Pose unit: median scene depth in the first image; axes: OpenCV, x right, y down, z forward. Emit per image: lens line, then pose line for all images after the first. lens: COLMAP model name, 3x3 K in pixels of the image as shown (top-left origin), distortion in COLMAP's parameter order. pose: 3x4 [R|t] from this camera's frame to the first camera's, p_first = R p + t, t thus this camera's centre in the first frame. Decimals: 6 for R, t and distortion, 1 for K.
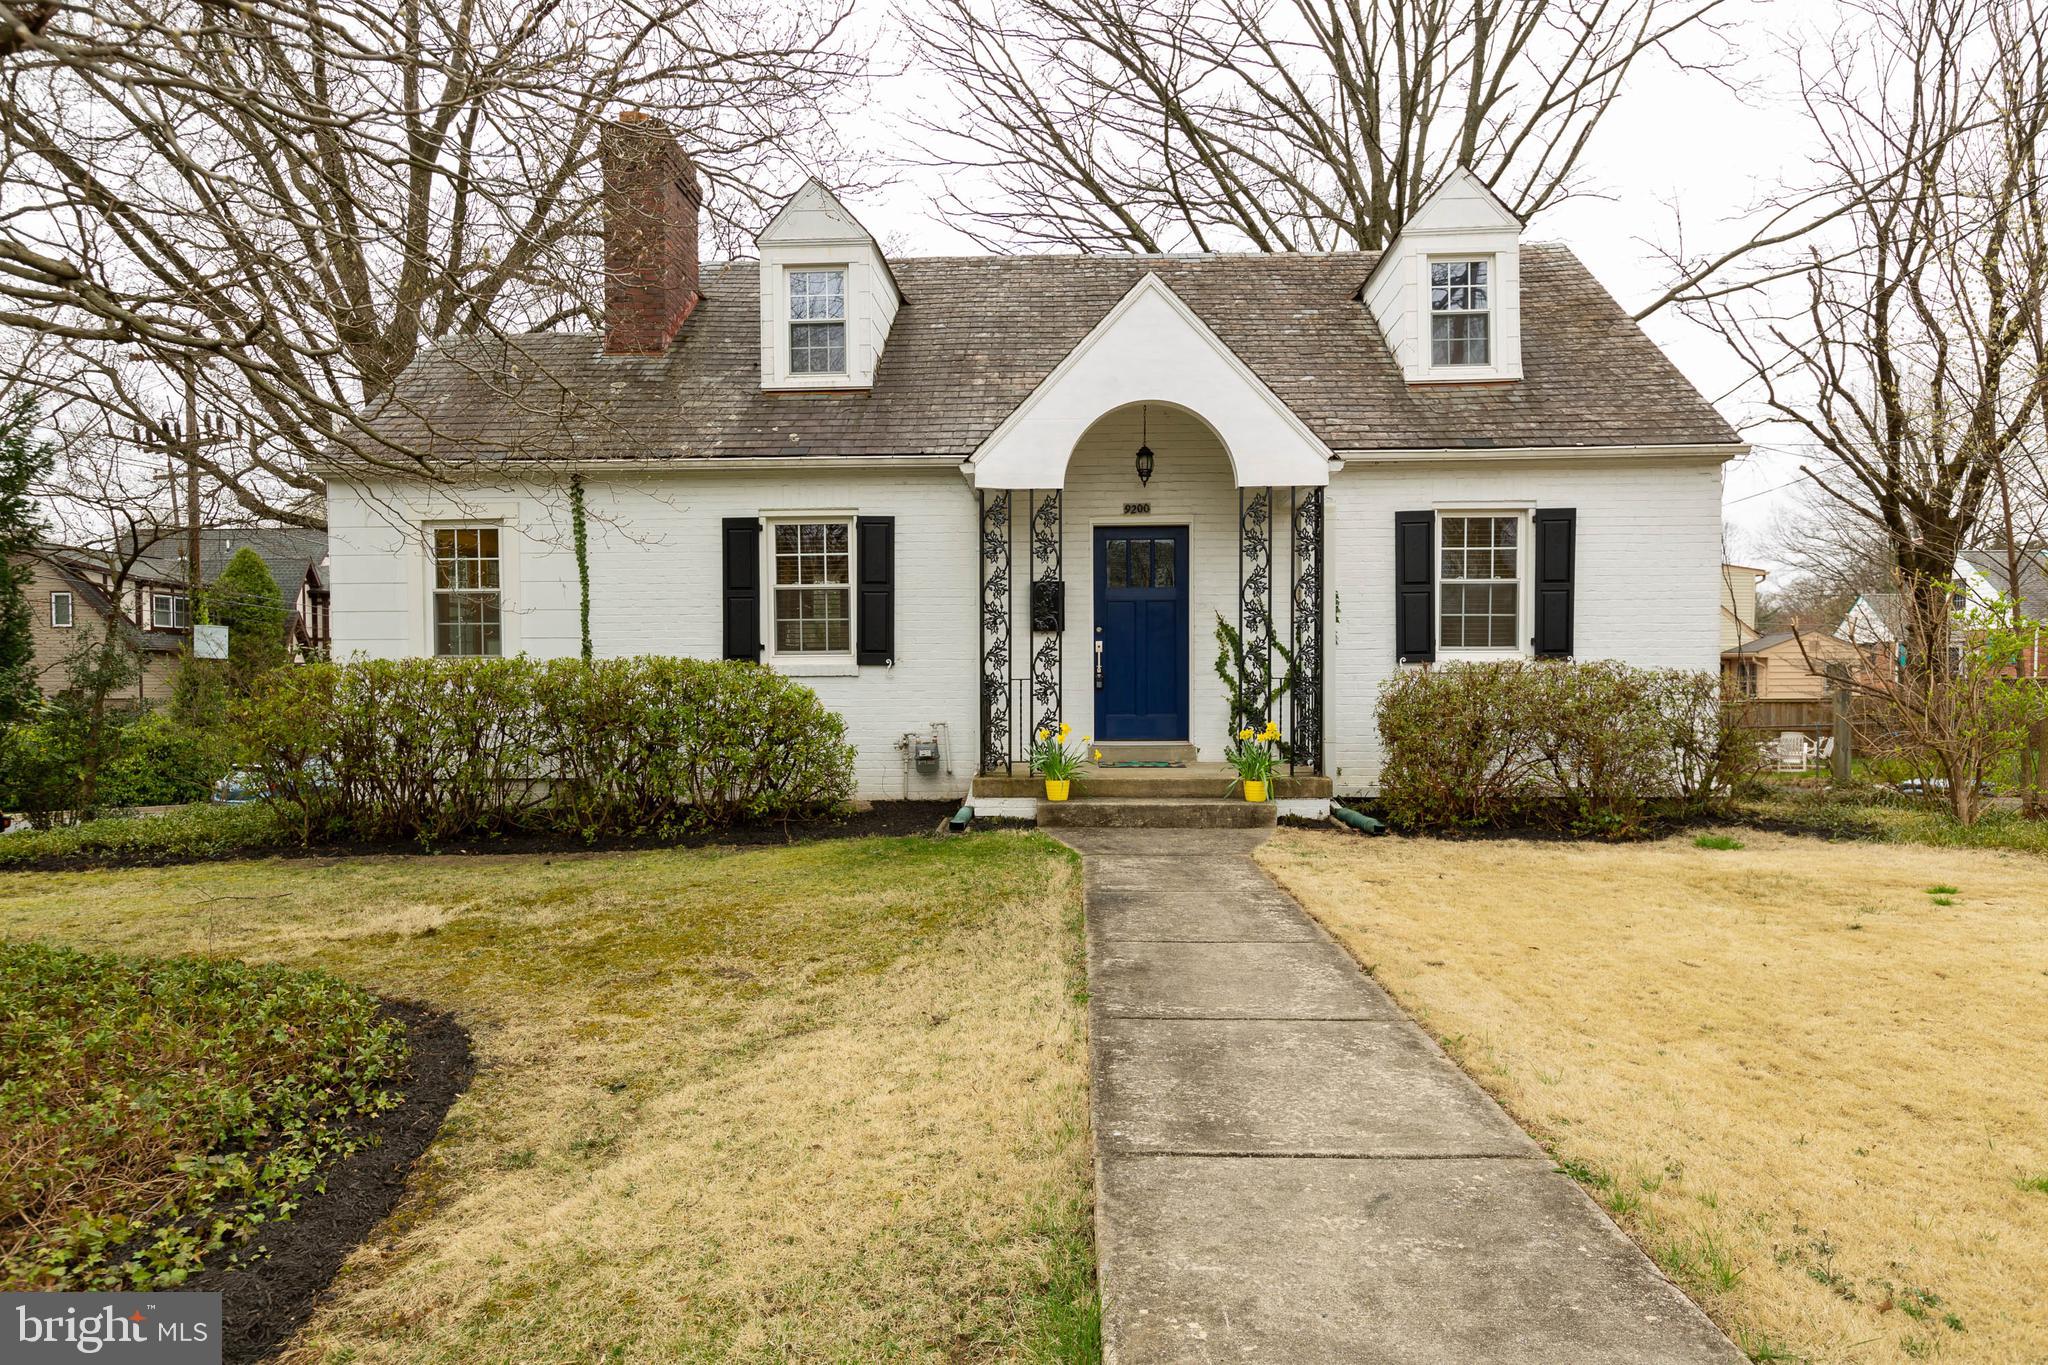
lens RADIAL K [[1289.4, 0, 1023.5], [0, 1289.4, 691.7], [0, 0, 1]] dist [0.002110, 0.000109]
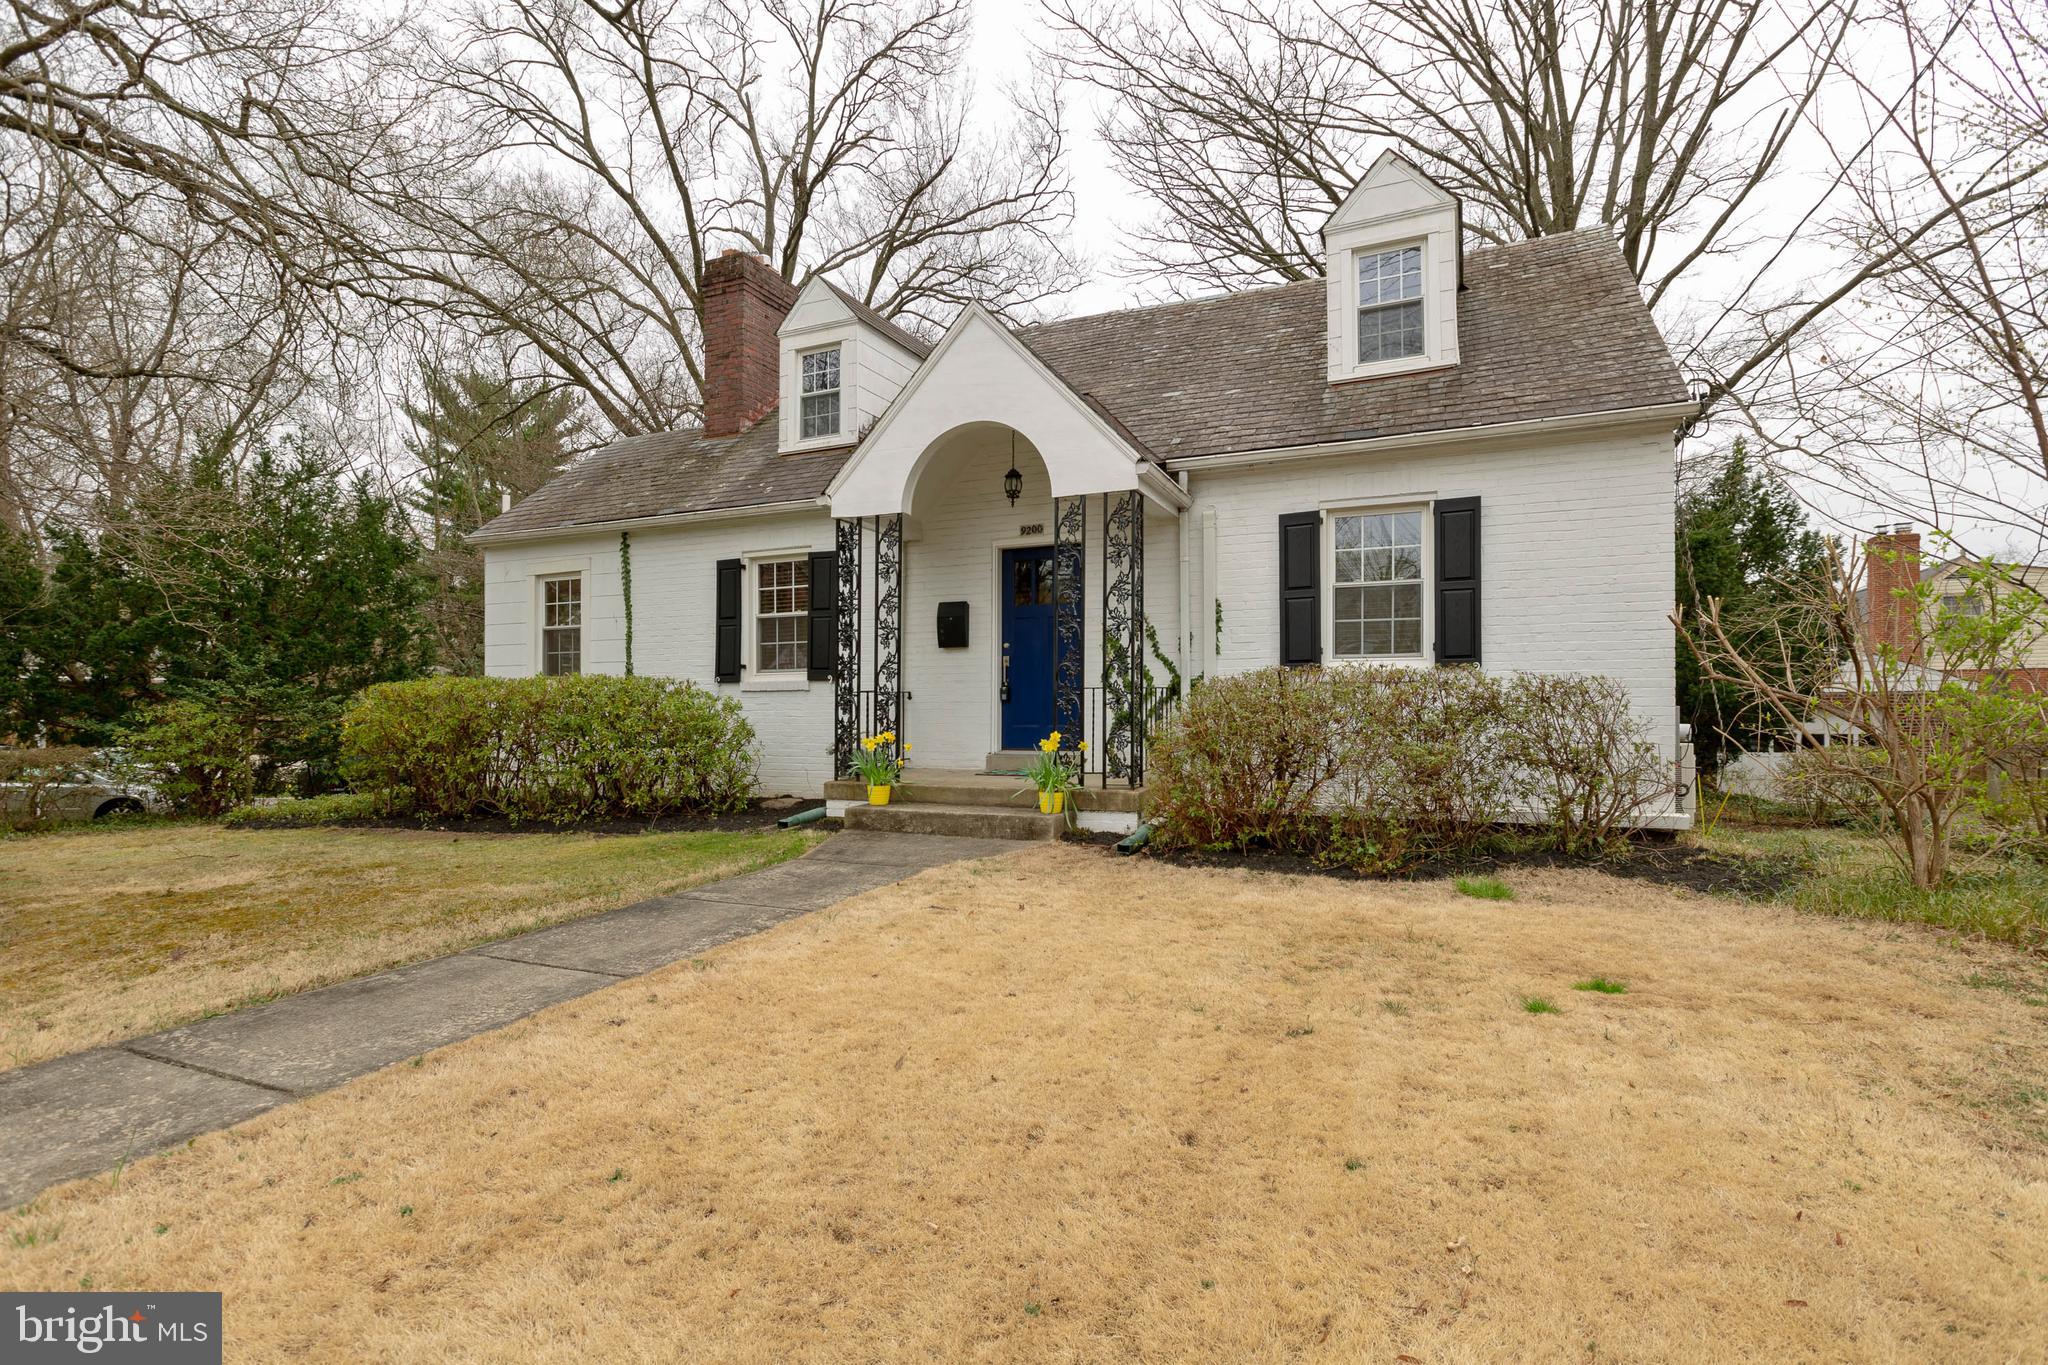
lens RADIAL K [[999.0, 0, 1024.2], [0, 999.0, 677.1], [0, 0, 1]] dist [-0.004853, -0.000505]
pose [[0.926309, -0.011214, -0.376599, 0.388091], [-0.001635, 0.999428, -0.033781, 0.006097], [0.376762, 0.031907, 0.925760, 0.244440]]
